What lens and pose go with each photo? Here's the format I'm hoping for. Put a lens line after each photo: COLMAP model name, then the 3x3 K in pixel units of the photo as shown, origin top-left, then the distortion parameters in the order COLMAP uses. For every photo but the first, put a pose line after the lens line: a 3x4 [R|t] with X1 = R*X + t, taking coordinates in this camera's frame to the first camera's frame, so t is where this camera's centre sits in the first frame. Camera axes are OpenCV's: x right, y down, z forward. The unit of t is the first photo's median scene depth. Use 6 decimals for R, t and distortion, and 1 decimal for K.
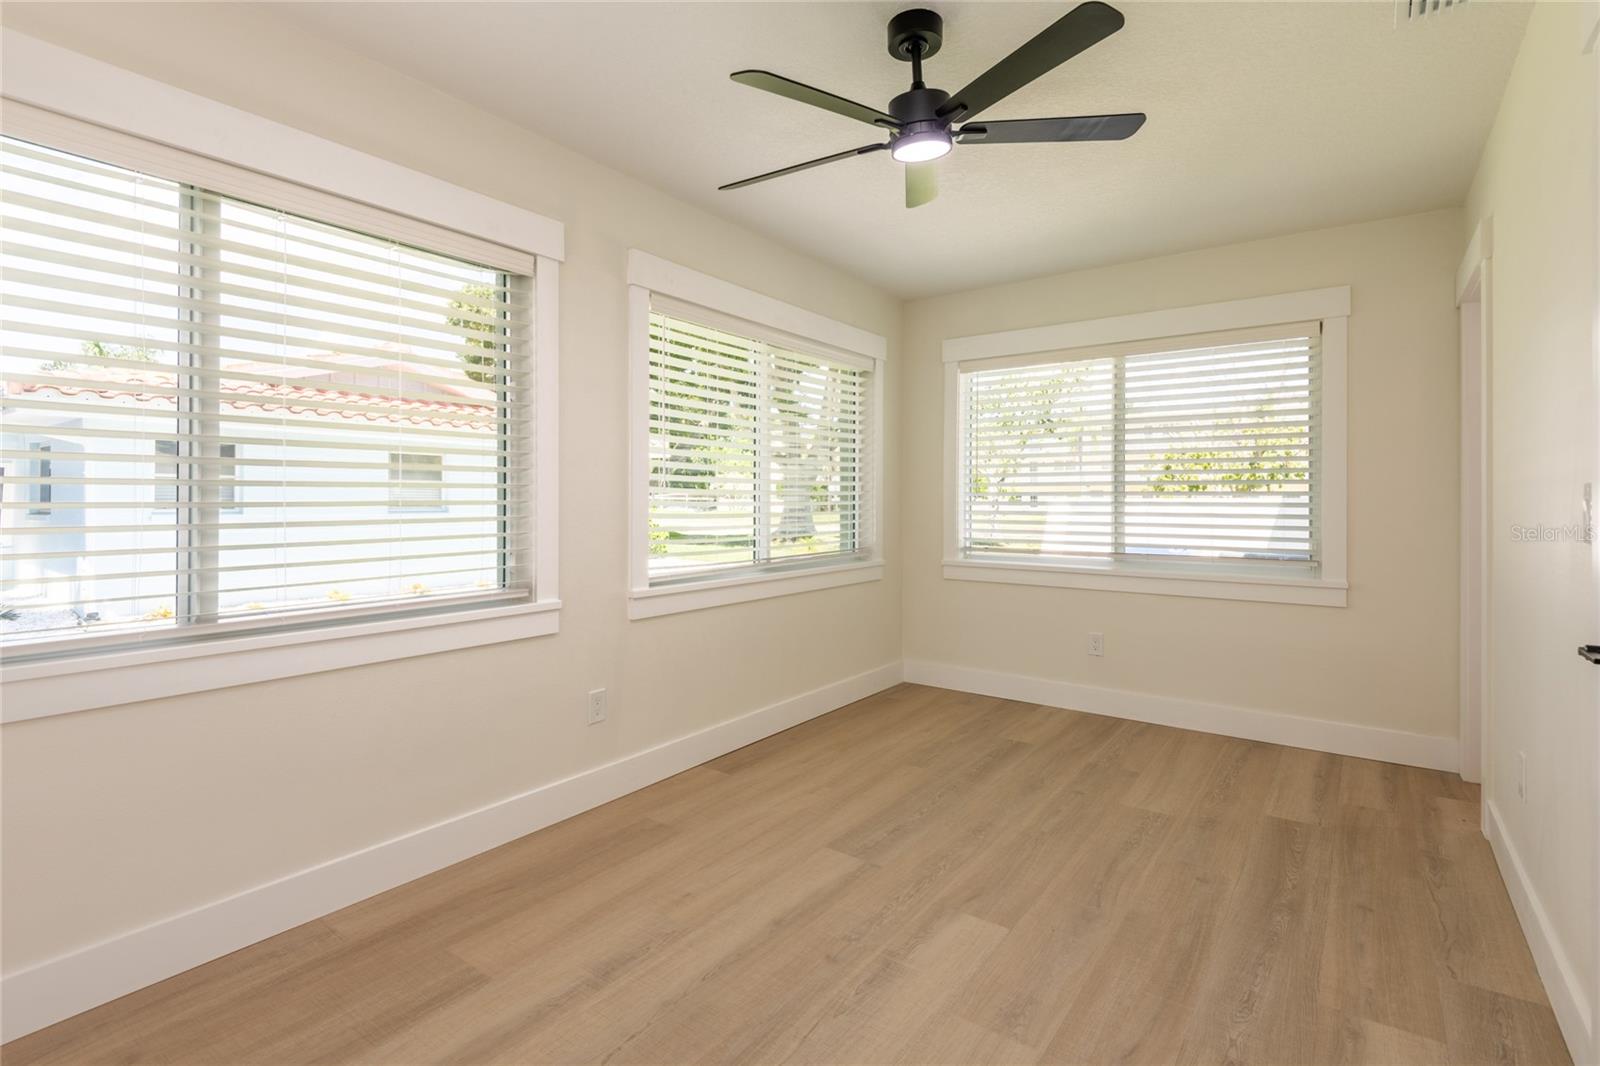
lens RADIAL K [[737.1, 0, 801.8], [0, 737.1, 522.3], [0, 0, 1]] dist [0.041851, -0.025134]
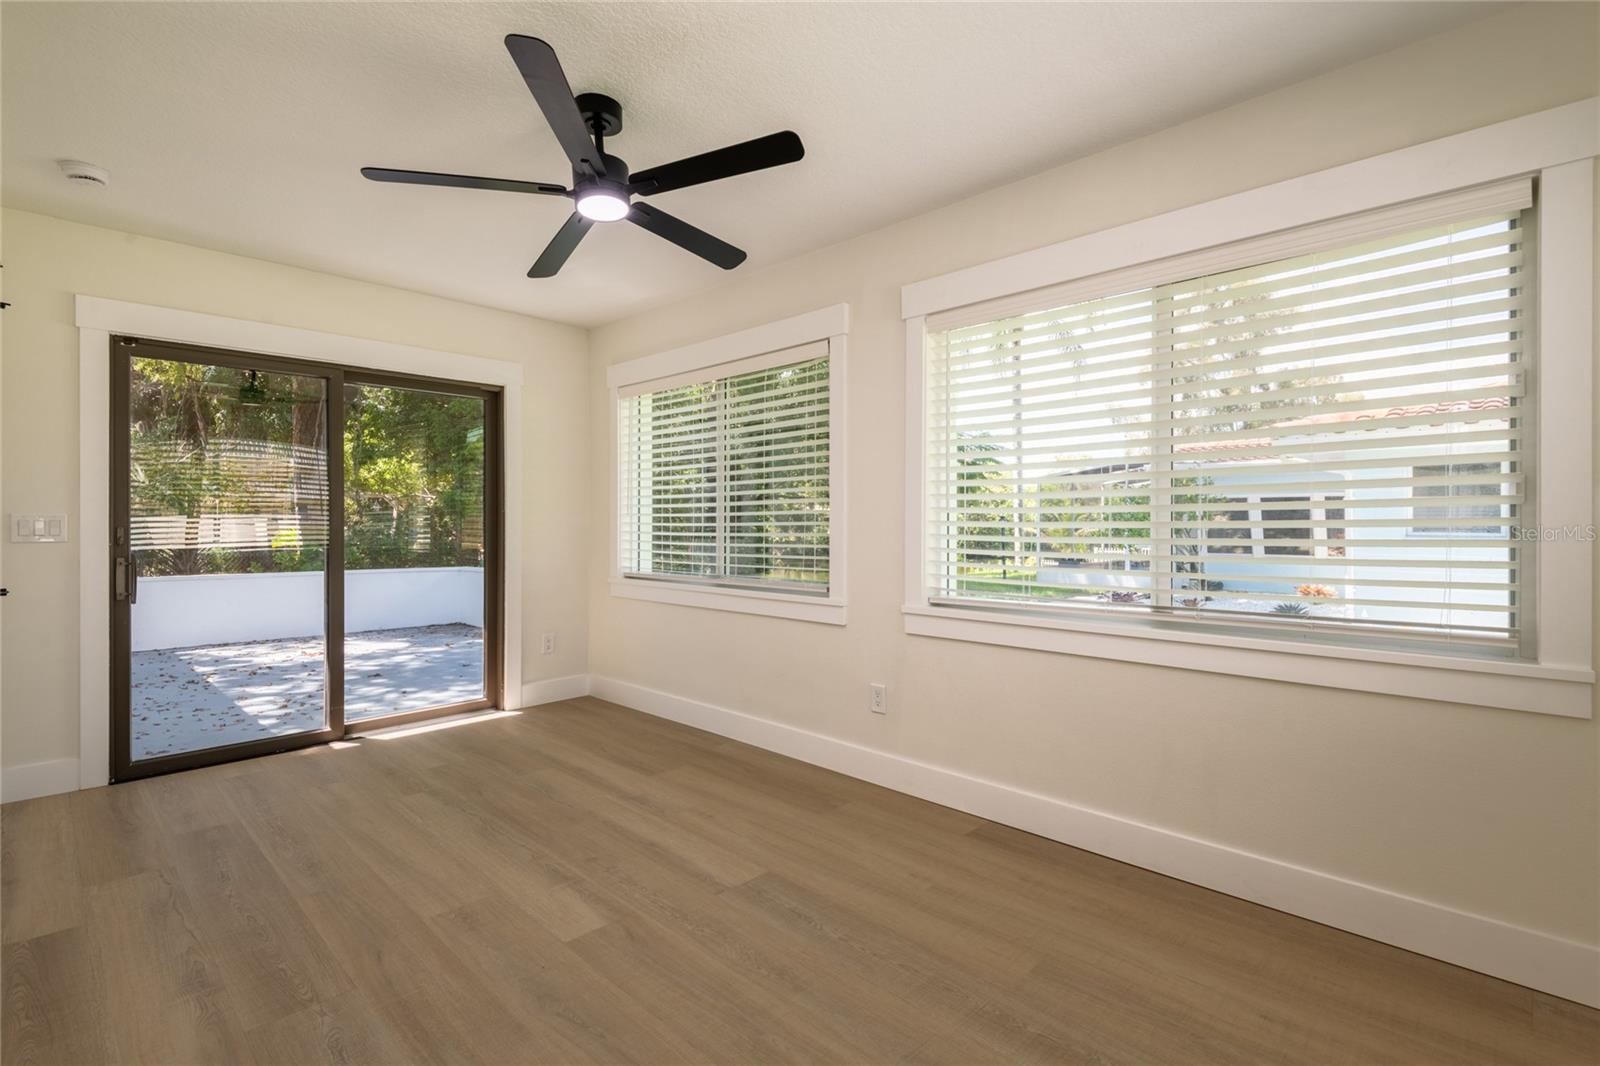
lens RADIAL K [[738.3, 0, 812.2], [0, 738.3, 544.5], [0, 0, 1]] dist [0.037201, -0.024866]
pose [[-0.112206, 0.027108, -0.993315, 1.093683], [-0.030356, 0.999068, 0.030694, -0.031752], [0.993221, 0.033597, -0.111278, 1.266991]]
